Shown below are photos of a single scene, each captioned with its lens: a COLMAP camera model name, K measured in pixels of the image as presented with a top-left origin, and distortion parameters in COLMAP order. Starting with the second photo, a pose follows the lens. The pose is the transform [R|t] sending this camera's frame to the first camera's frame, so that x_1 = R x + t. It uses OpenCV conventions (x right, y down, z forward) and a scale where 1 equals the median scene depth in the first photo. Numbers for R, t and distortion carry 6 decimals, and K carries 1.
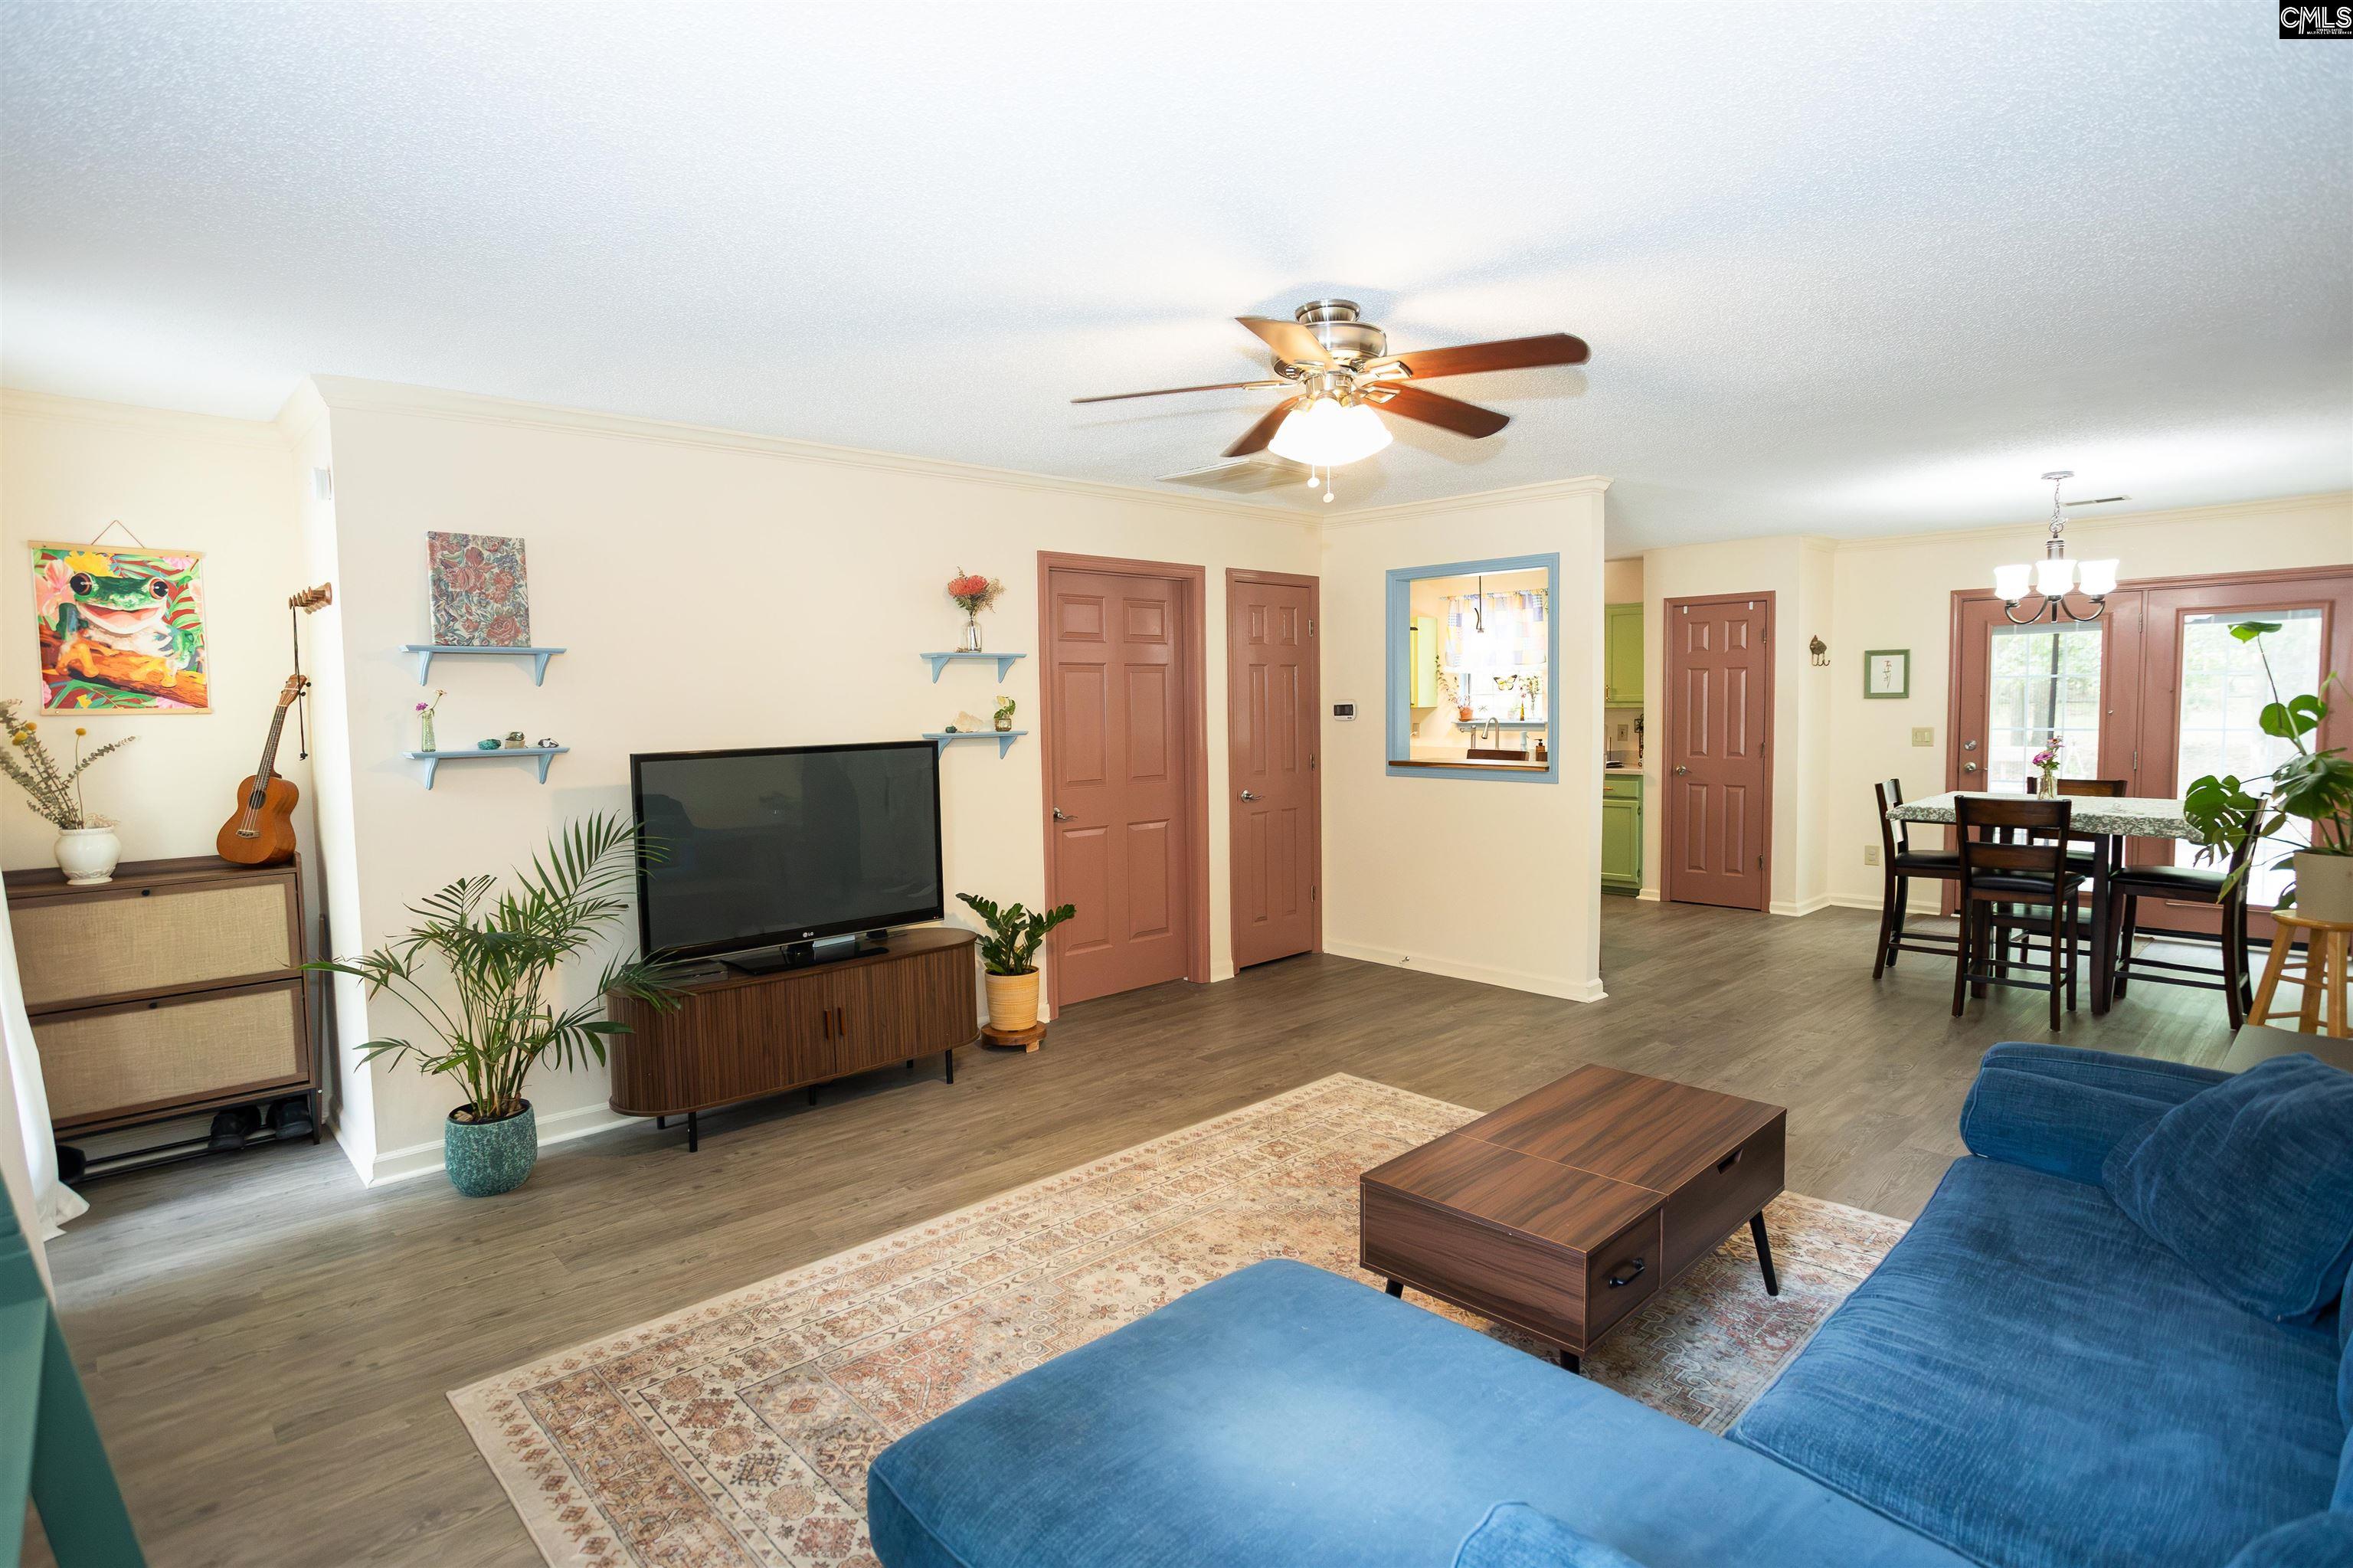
lens RADIAL K [[1181.9, 0, 1169.2], [0, 1181.9, 790.0], [0, 0, 1]] dist [-0.063261, 0.044430]
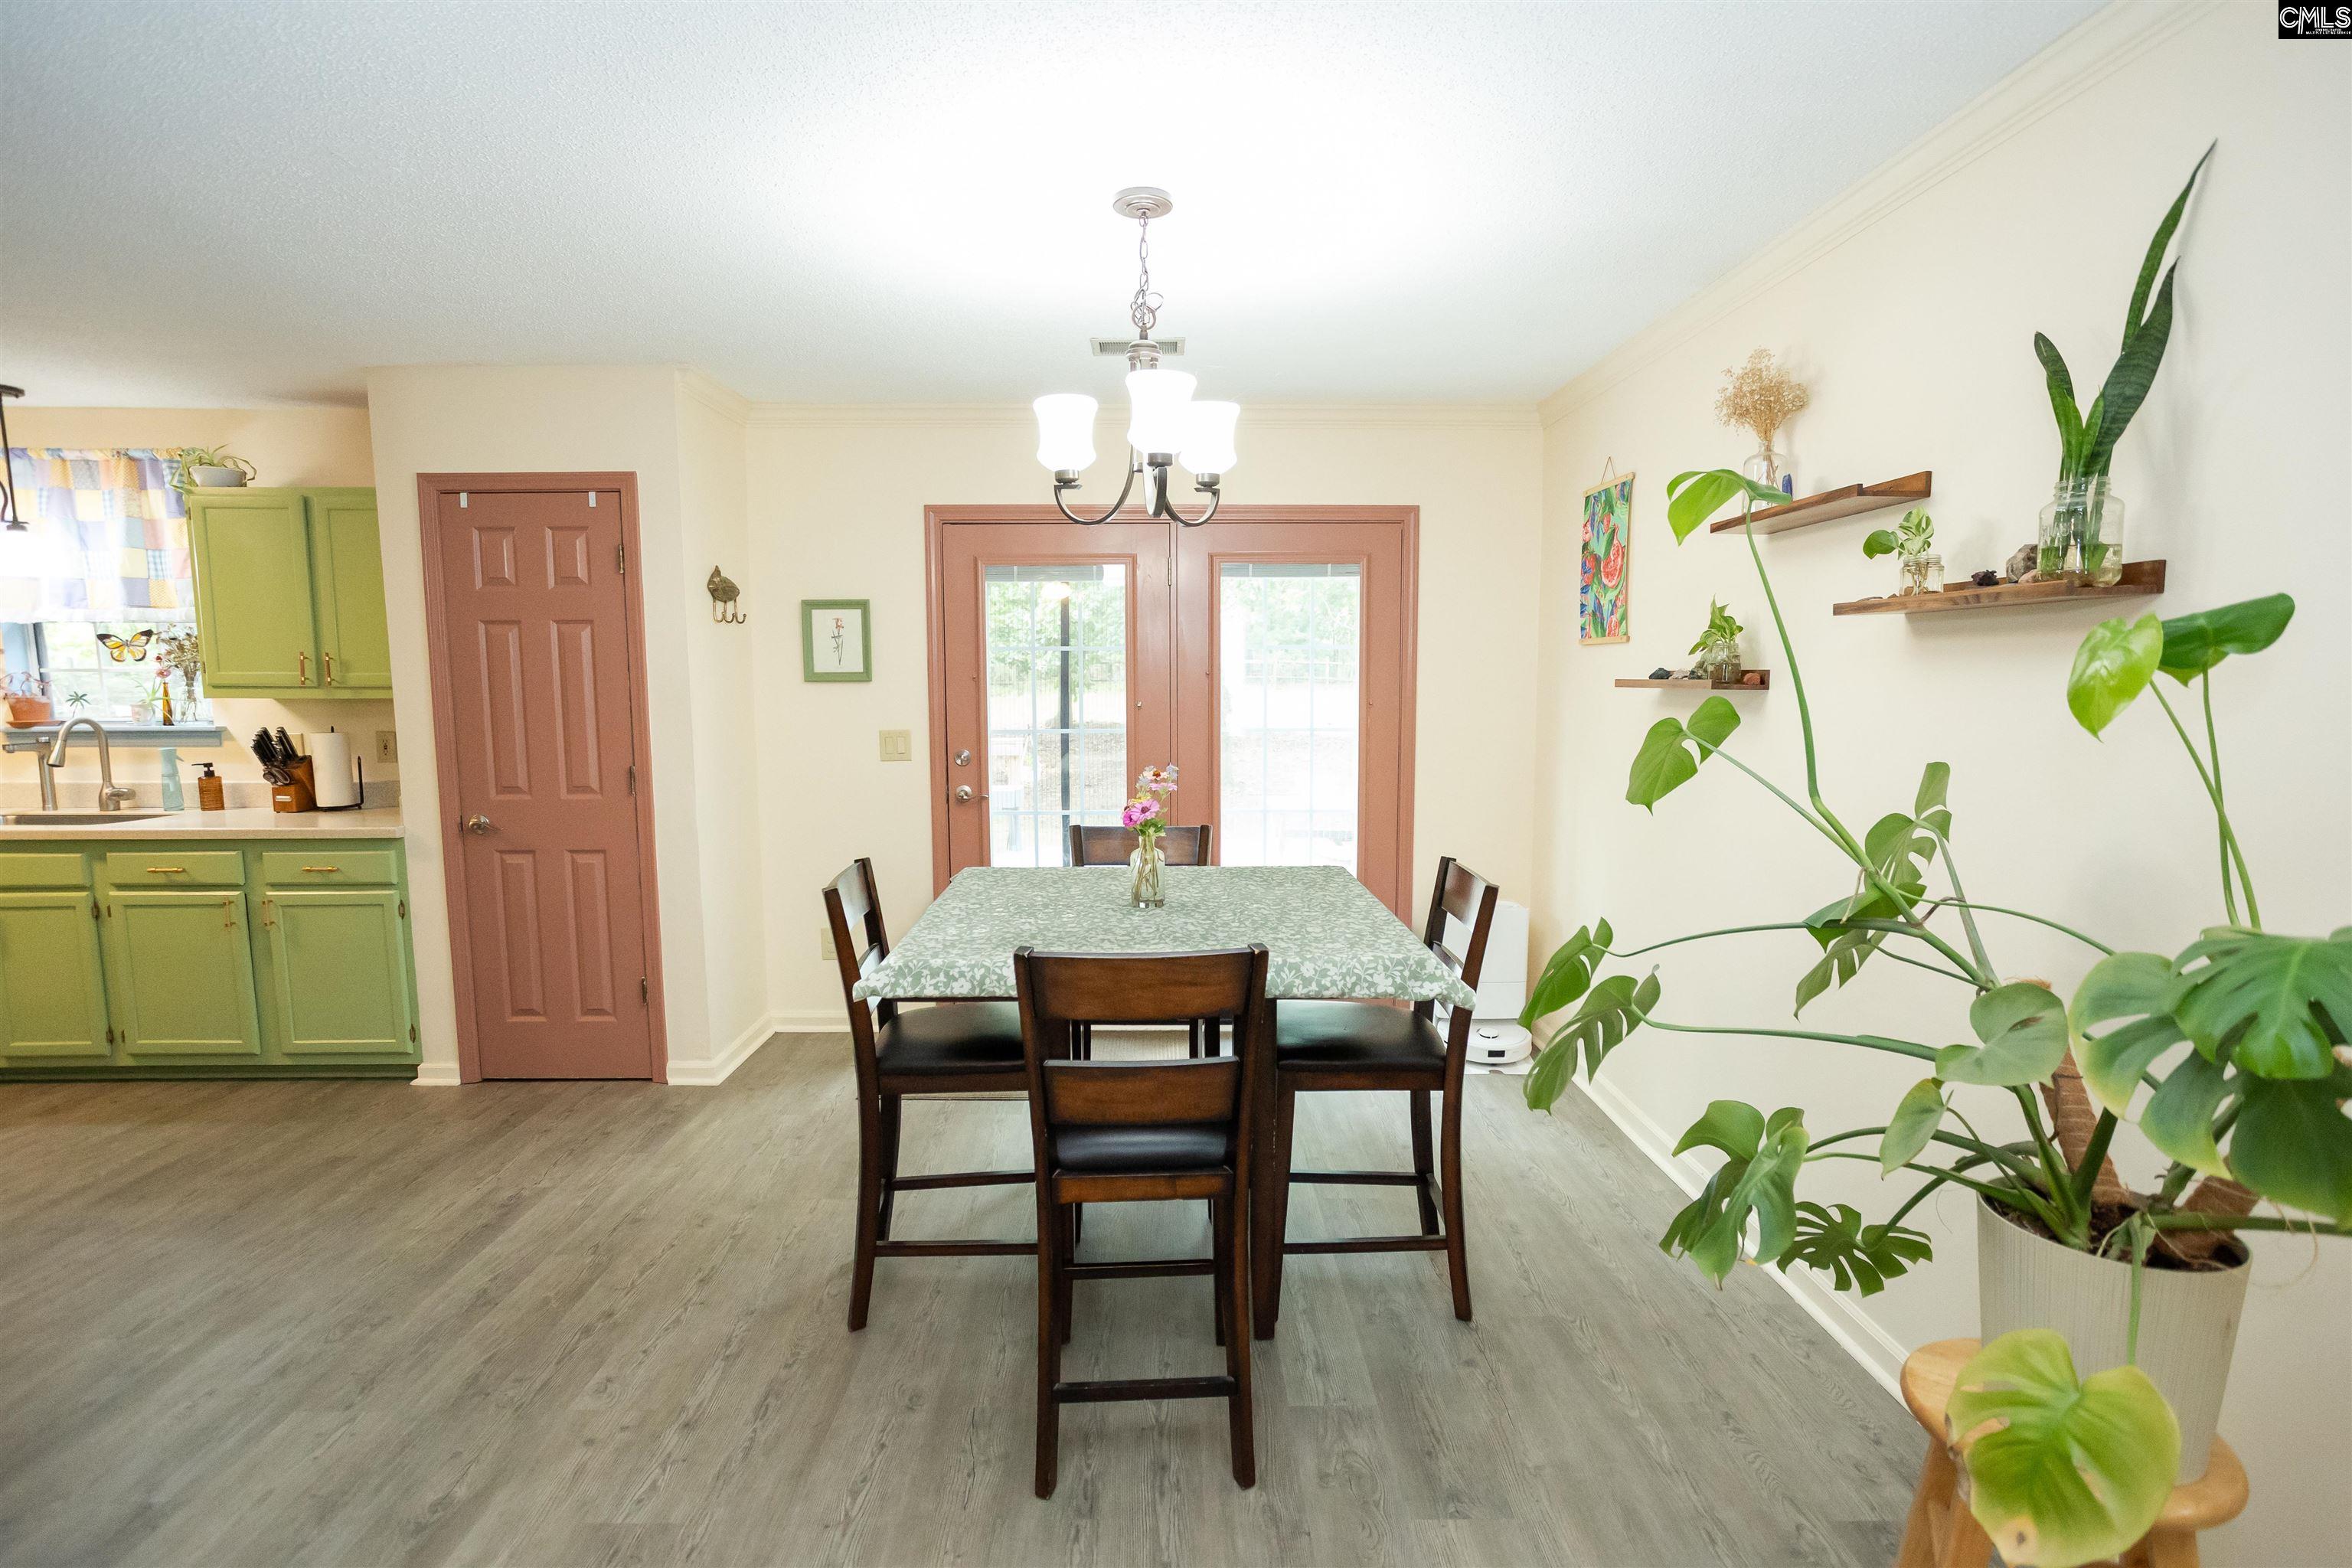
lens RADIAL K [[1162.7, 0, 1153.1], [0, 1162.7, 784.1], [0, 0, 1]] dist [-0.062743, 0.041325]
pose [[0.686818, -0.056209, 0.724653, 0.456868], [0.046108, 0.998367, 0.033739, -0.060524], [-0.725366, 0.010240, 0.688288, 0.733829]]
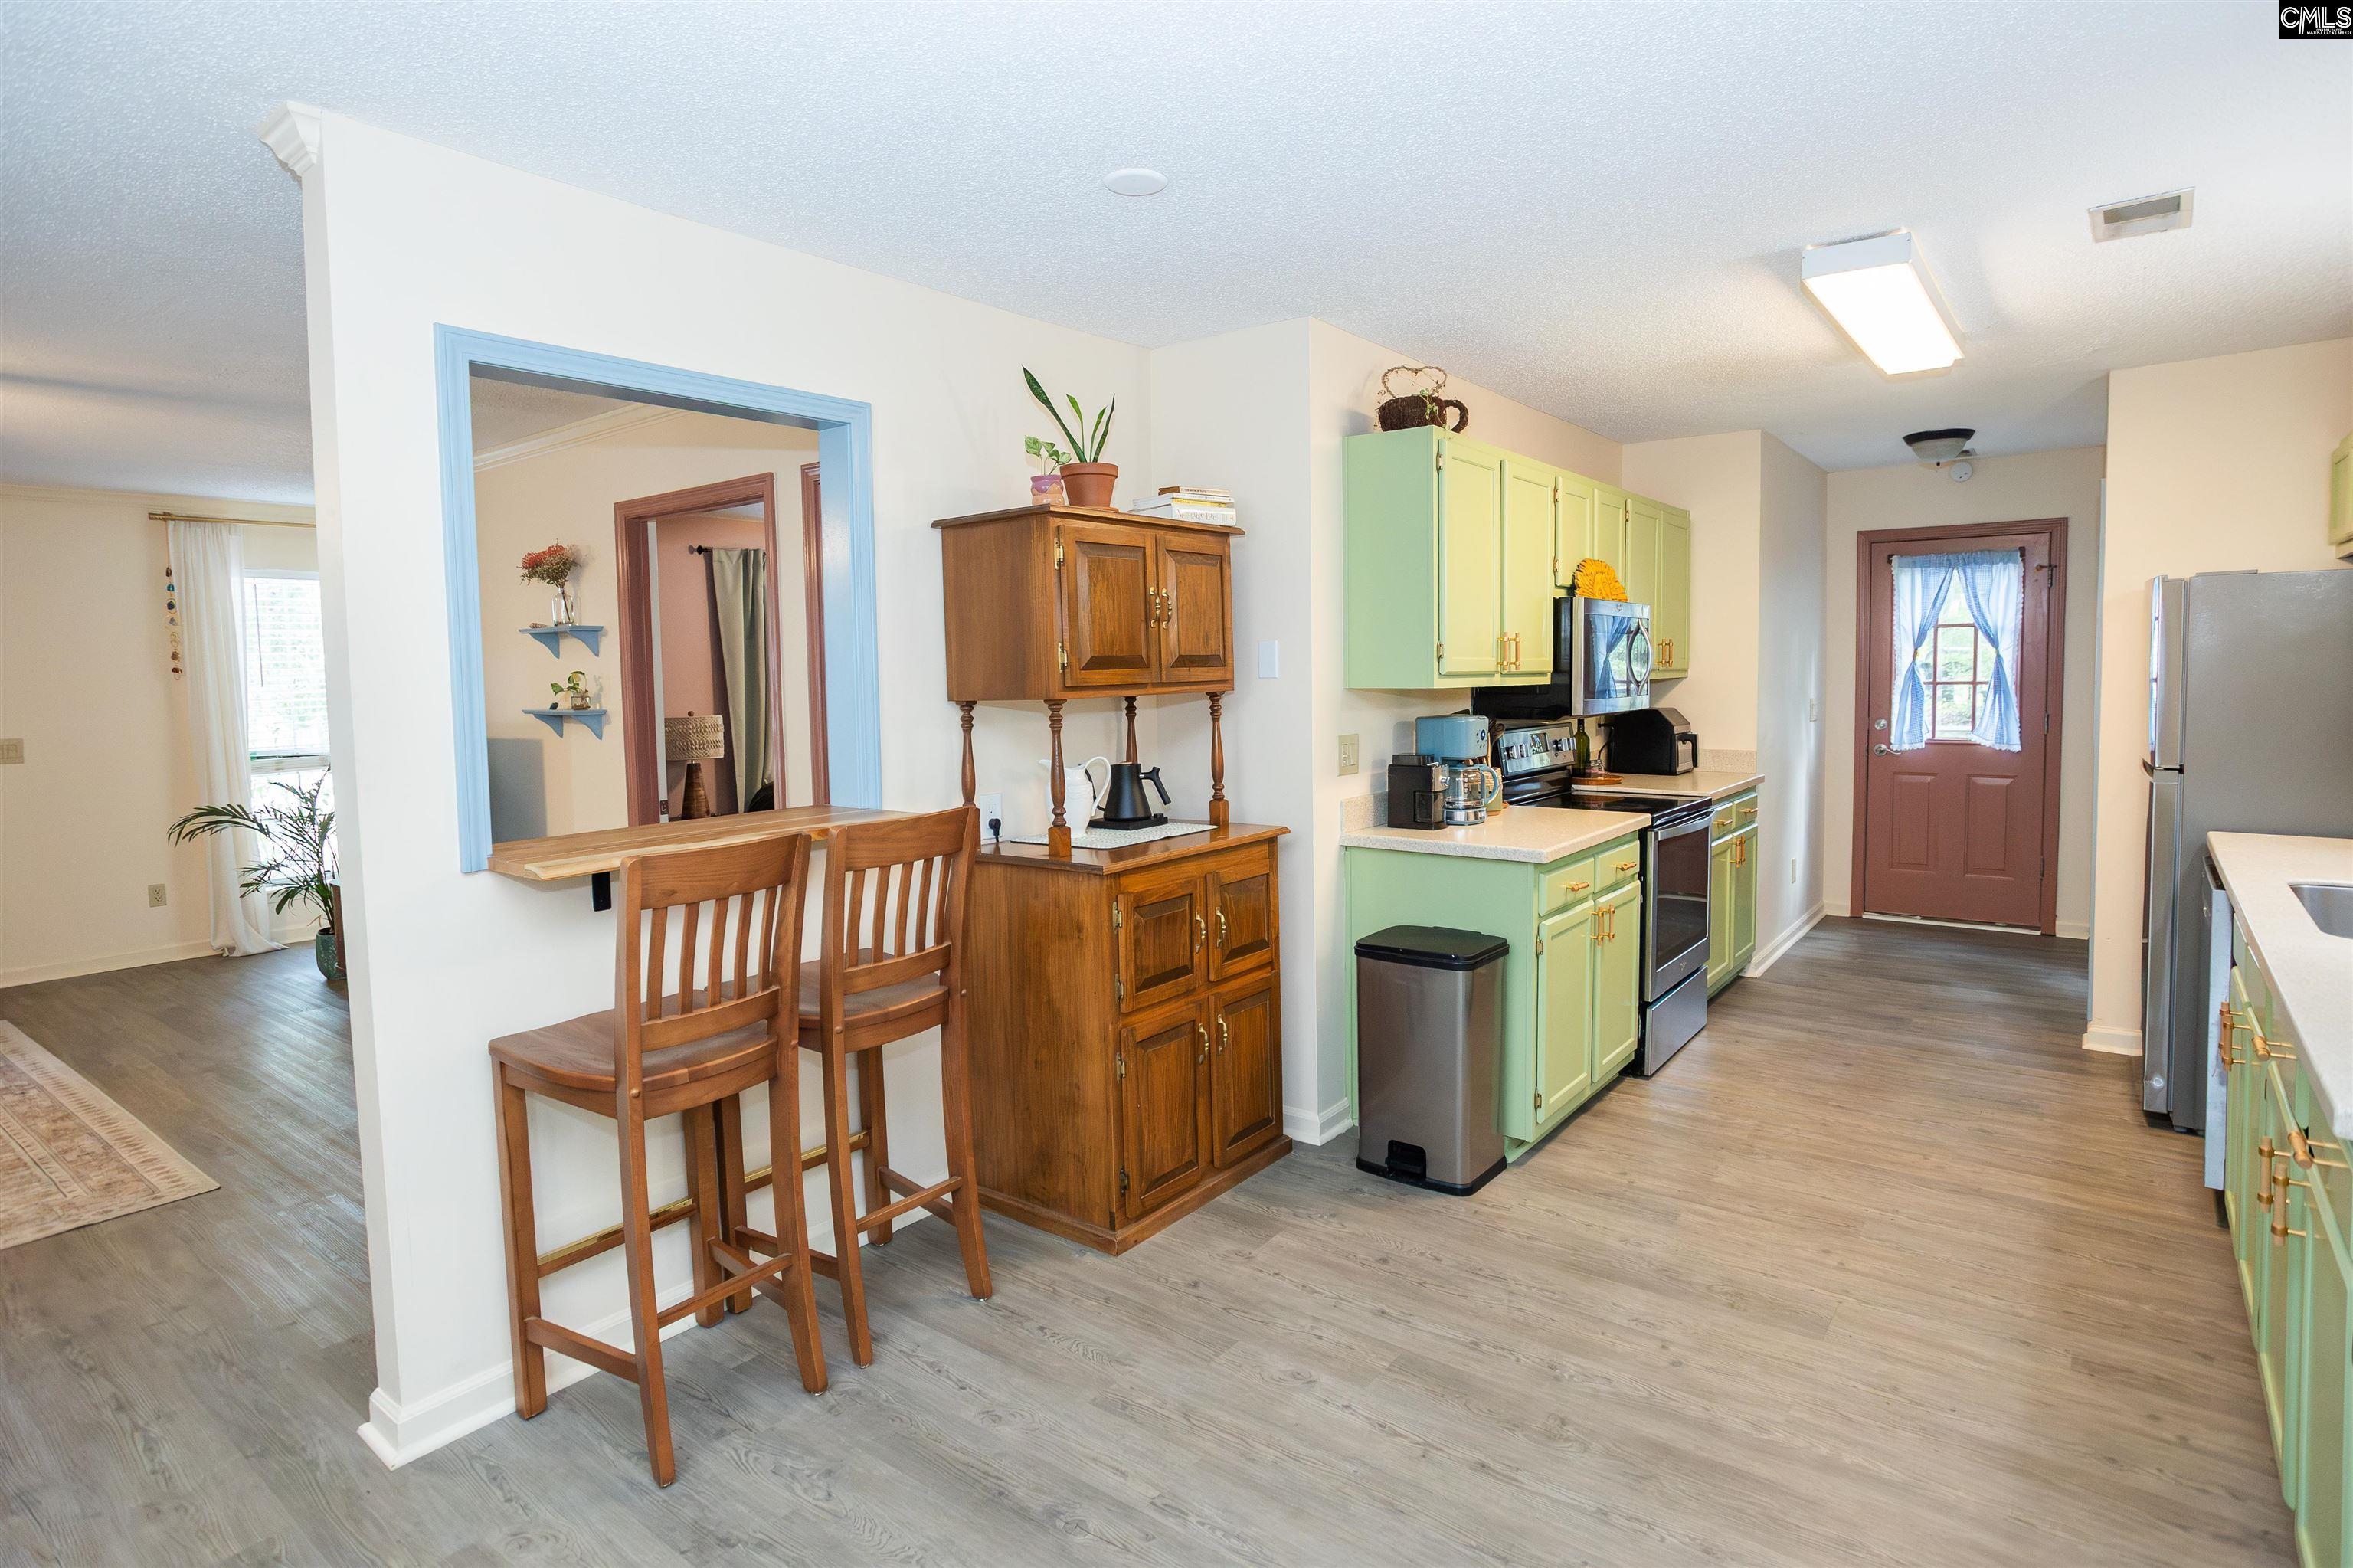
lens RADIAL K [[1226.3, 0, 1245.5], [0, 1226.3, 736.1], [0, 0, 1]] dist [-0.065363, 0.024986]
pose [[0.184828, 0.072221, -0.980114, 0.898931], [-0.058677, 0.996328, 0.062351, -0.121179], [0.981018, 0.045986, 0.188387, 1.362061]]
